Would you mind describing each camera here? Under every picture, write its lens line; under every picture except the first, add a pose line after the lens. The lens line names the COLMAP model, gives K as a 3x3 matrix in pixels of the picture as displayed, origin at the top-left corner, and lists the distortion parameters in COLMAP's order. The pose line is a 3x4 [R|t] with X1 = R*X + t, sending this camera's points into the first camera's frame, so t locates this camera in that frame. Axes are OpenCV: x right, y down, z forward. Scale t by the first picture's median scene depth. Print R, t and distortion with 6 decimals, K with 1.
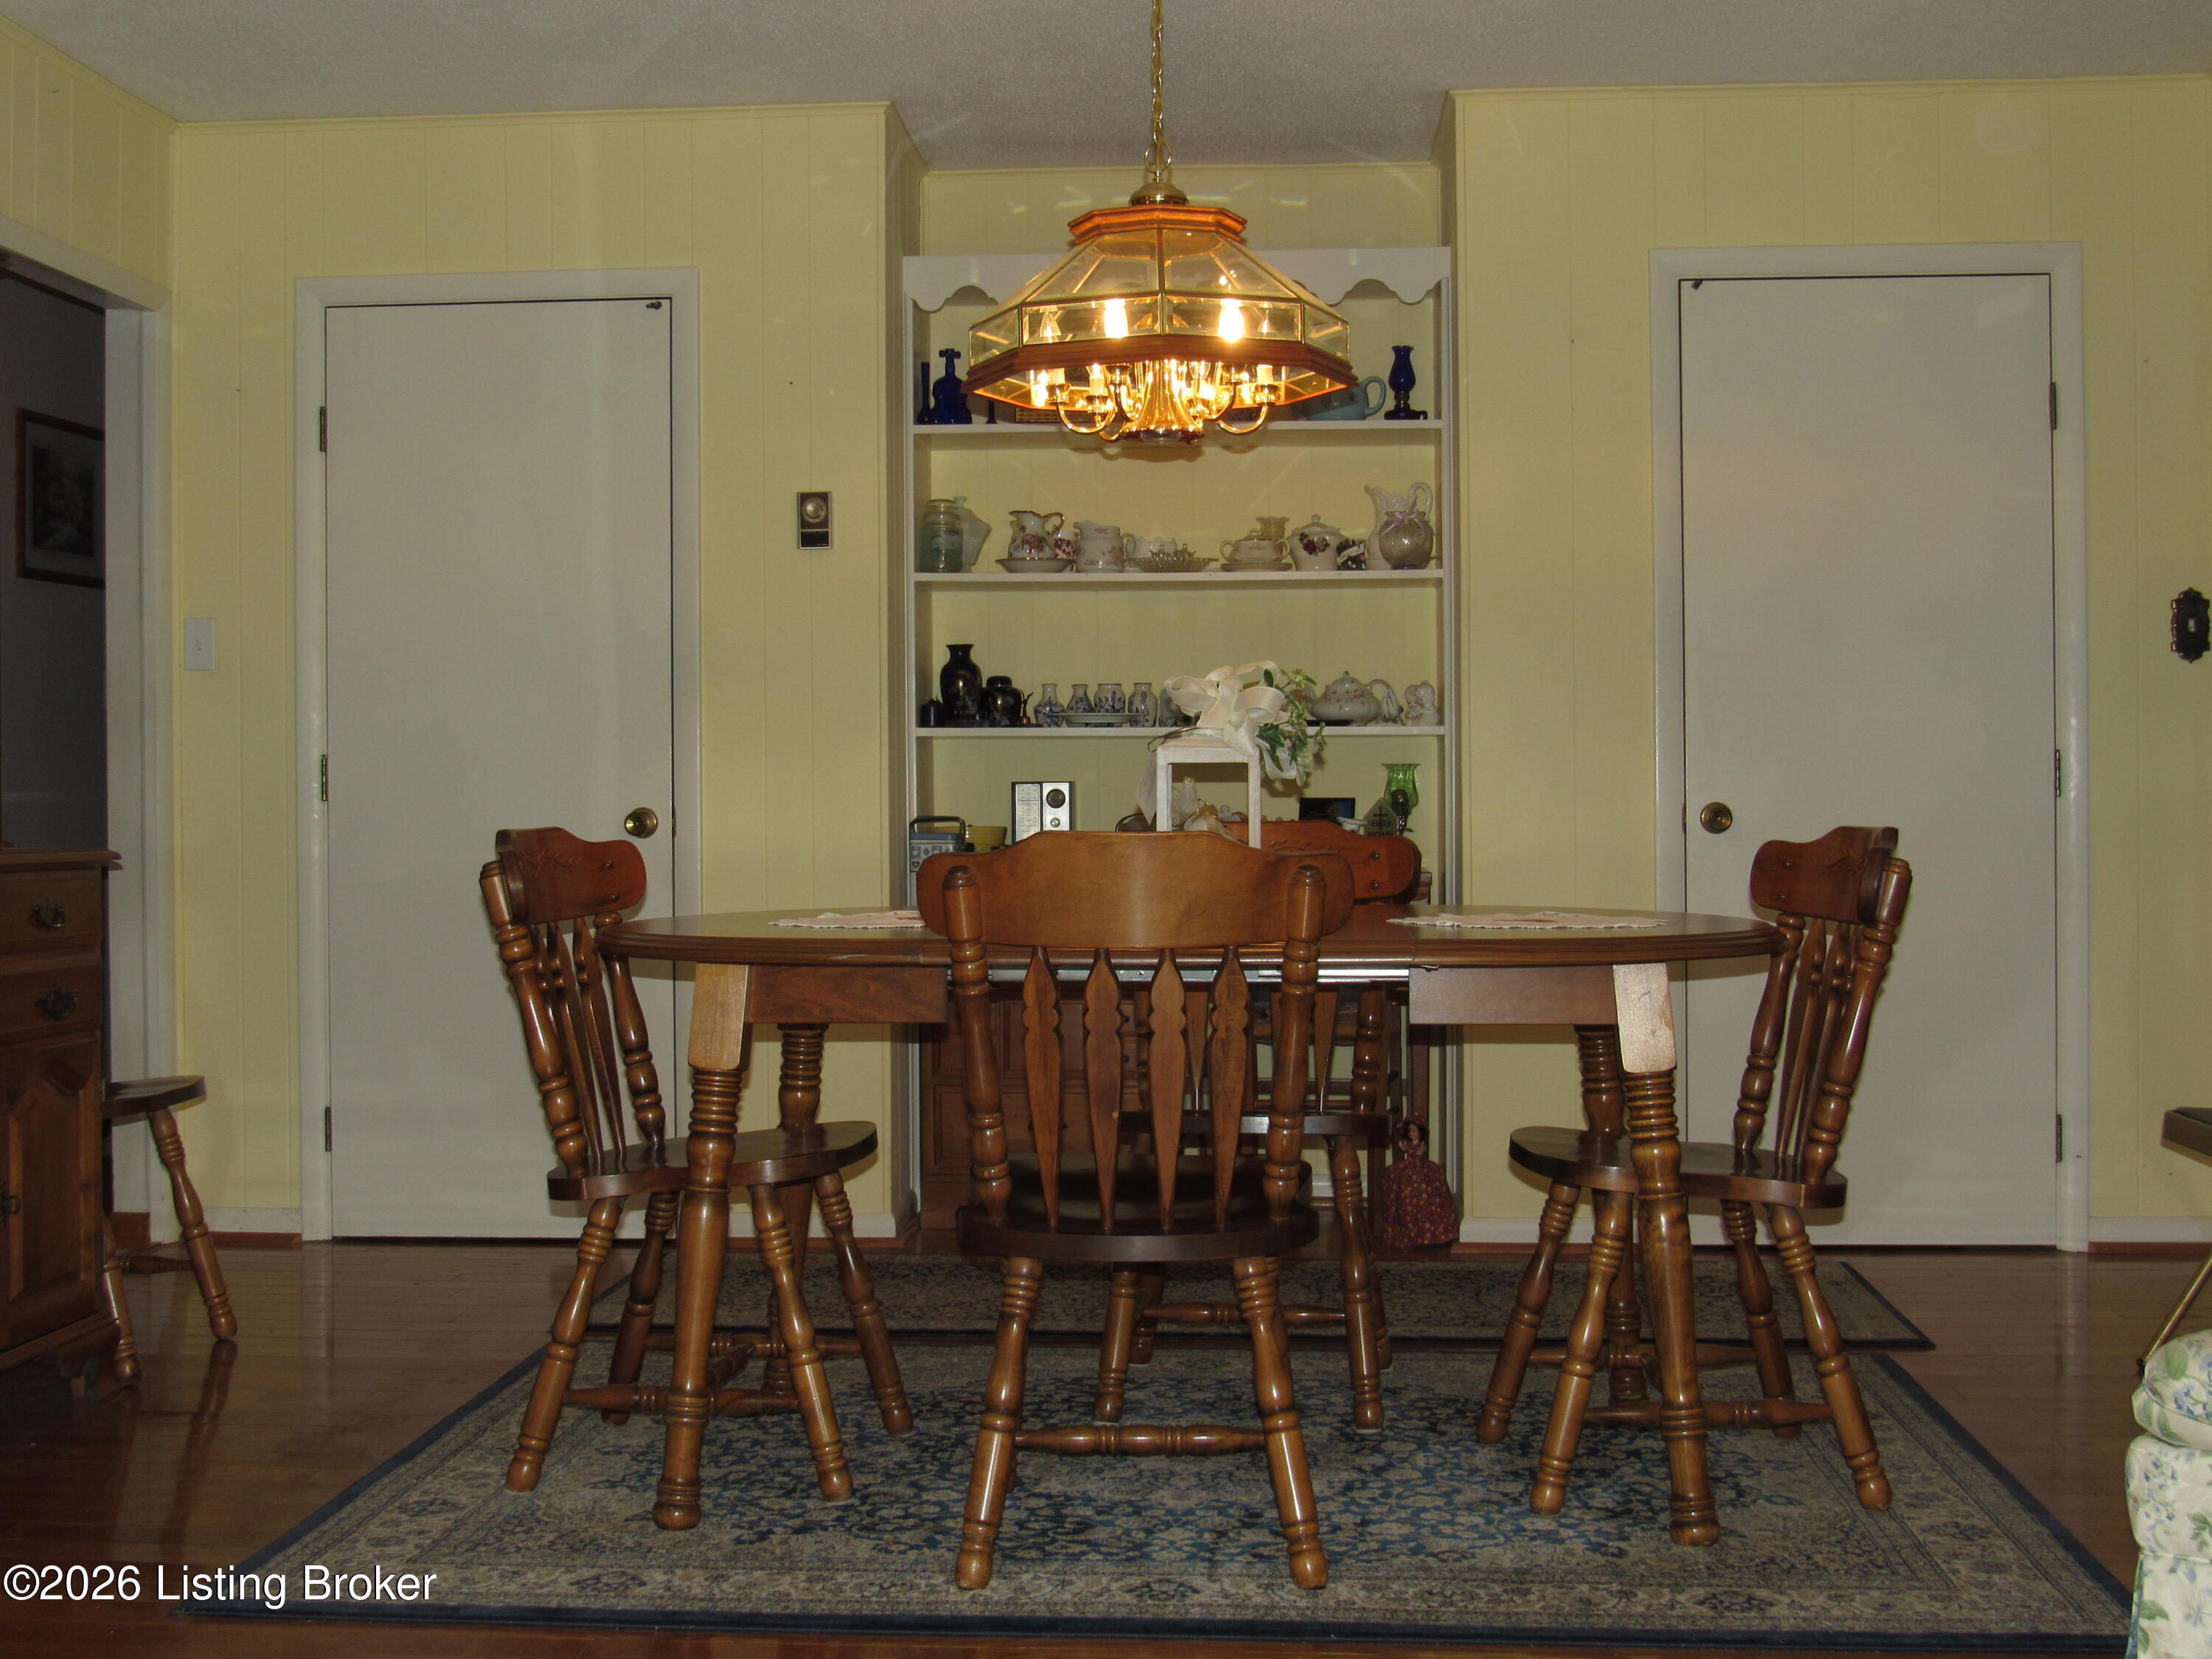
lens RADIAL K [[2699.5, 0, 1106.0], [0, 2699.5, 829.5], [0, 0, 1]] dist [-0.023322, -0.003867]
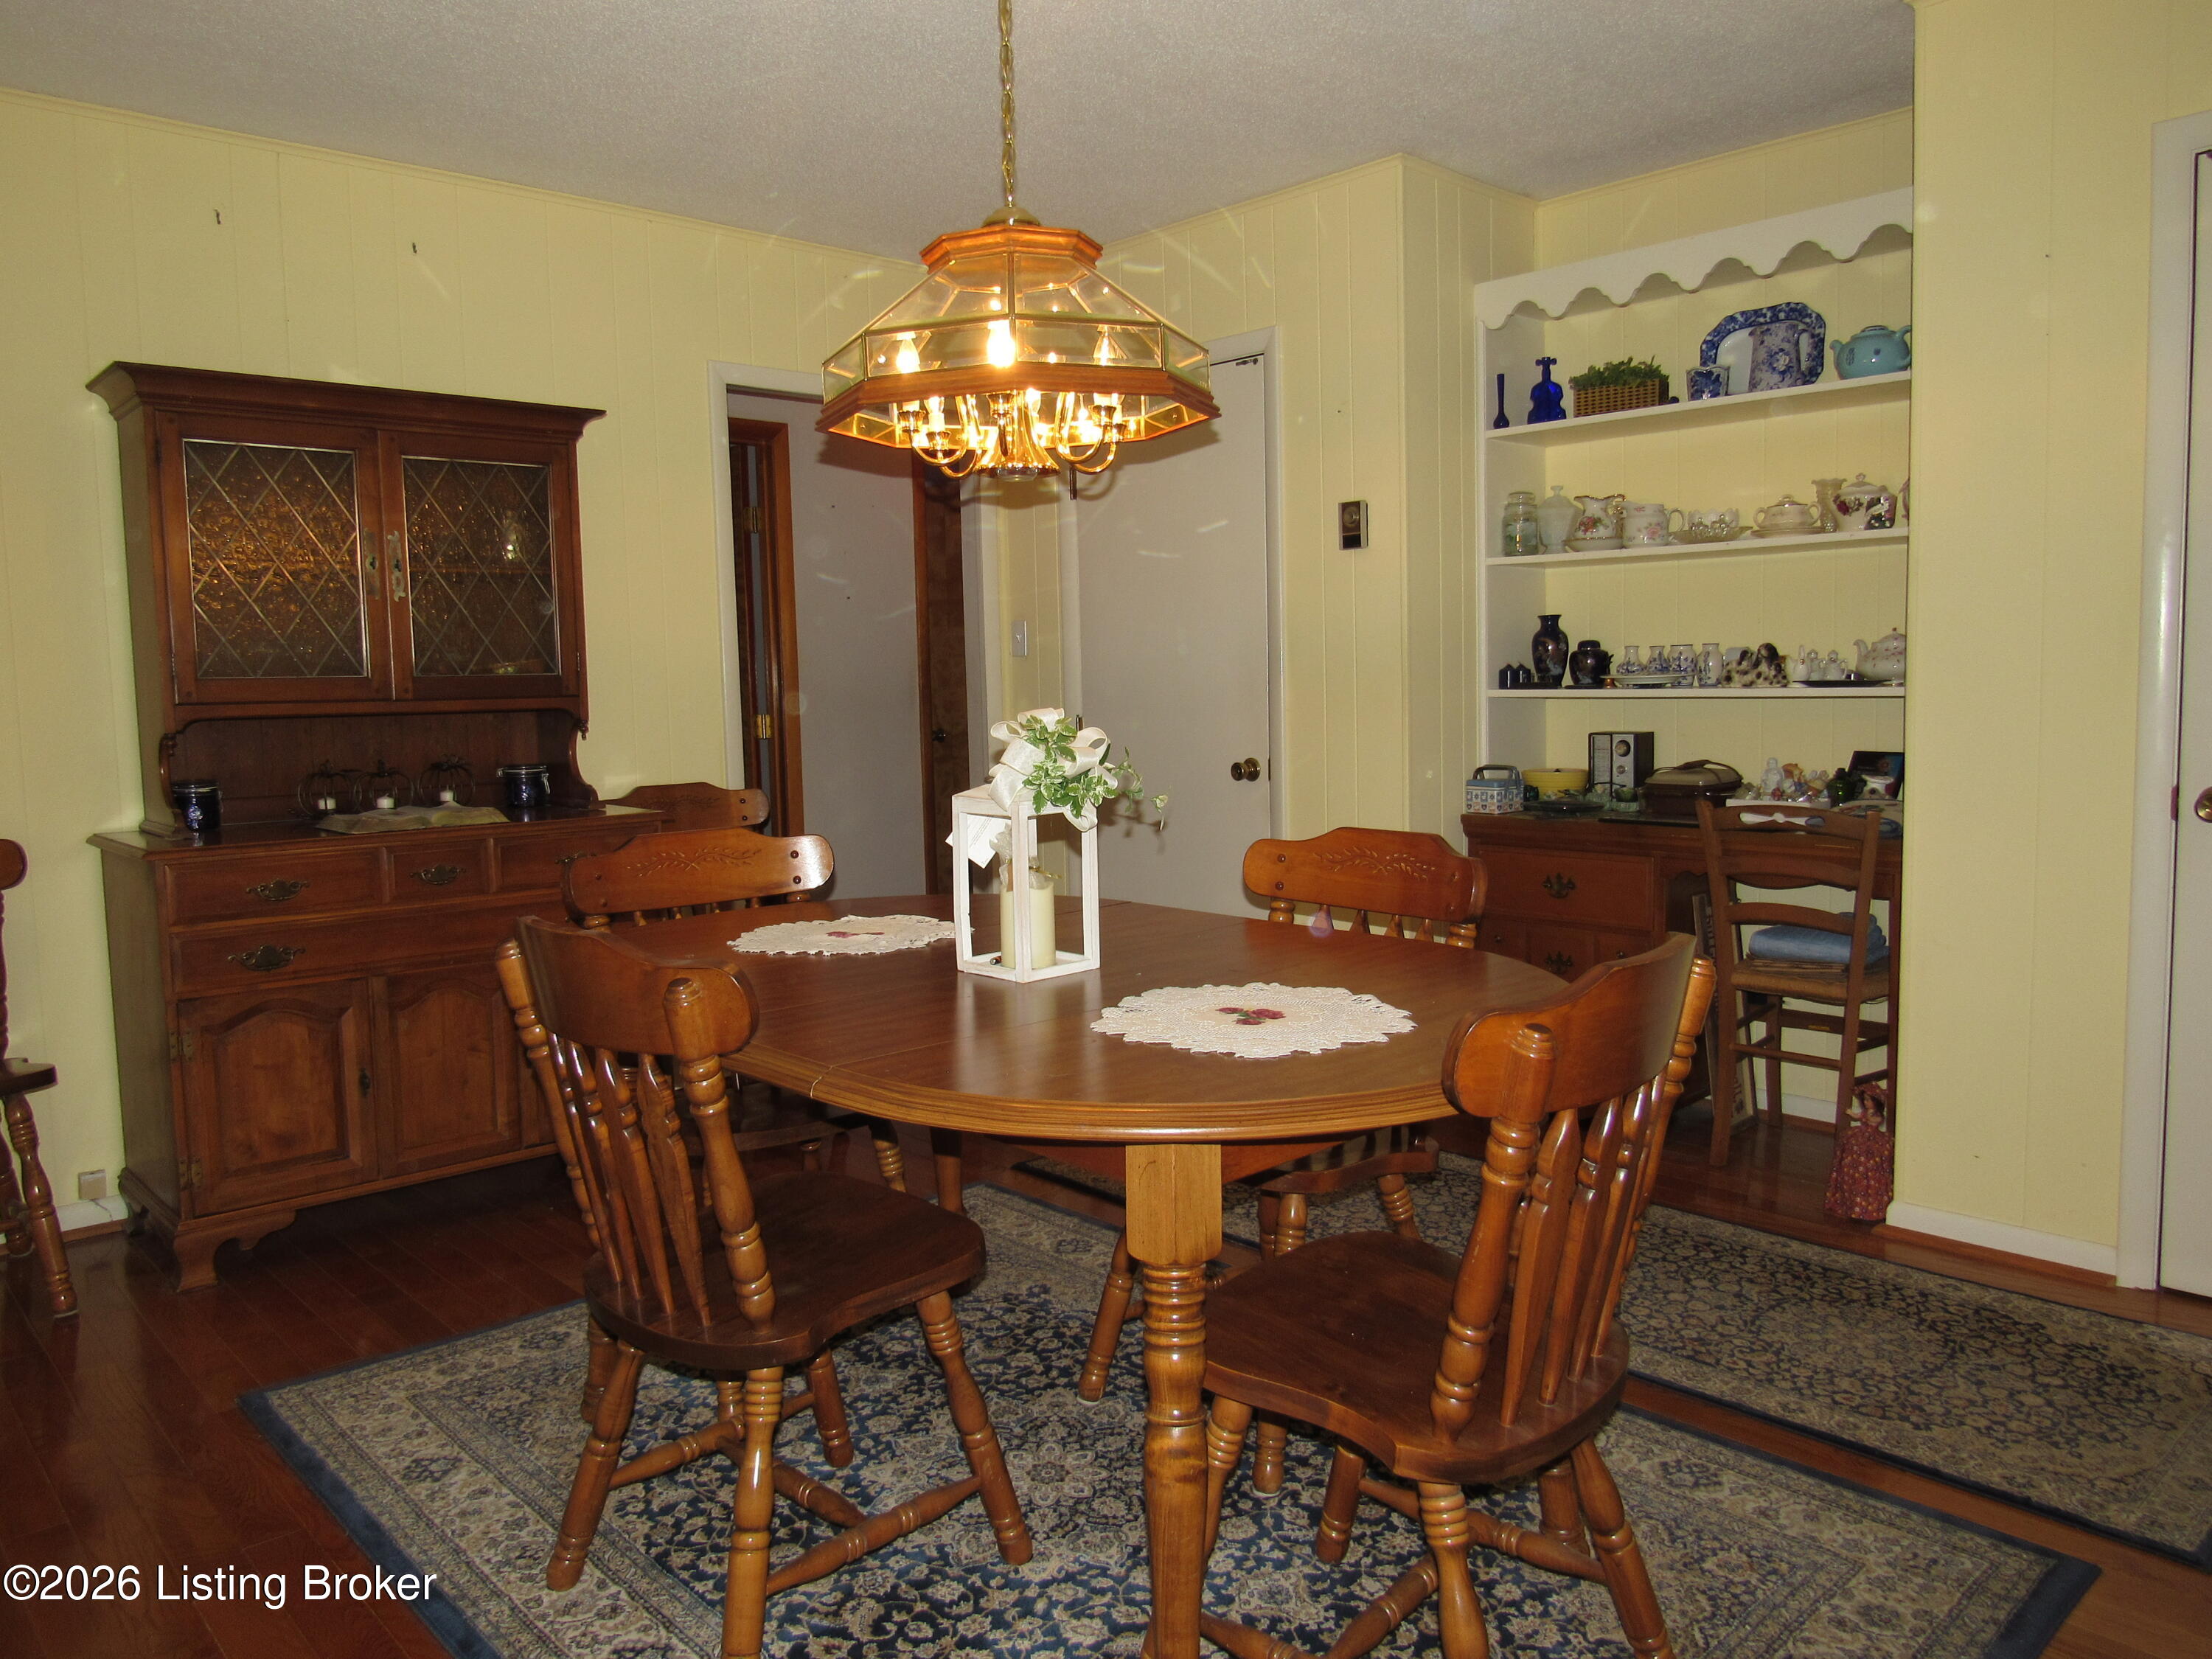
lens RADIAL K [[1596.3, 0, 1106.0], [0, 1596.3, 829.5], [0, 0, 1]] dist [-0.027146, 0.003524]
pose [[0.771257, 0.041722, -0.635155, 0.245627], [0.020571, 0.995694, 0.090384, -0.043374], [0.636191, -0.082775, 0.767078, 0.350857]]
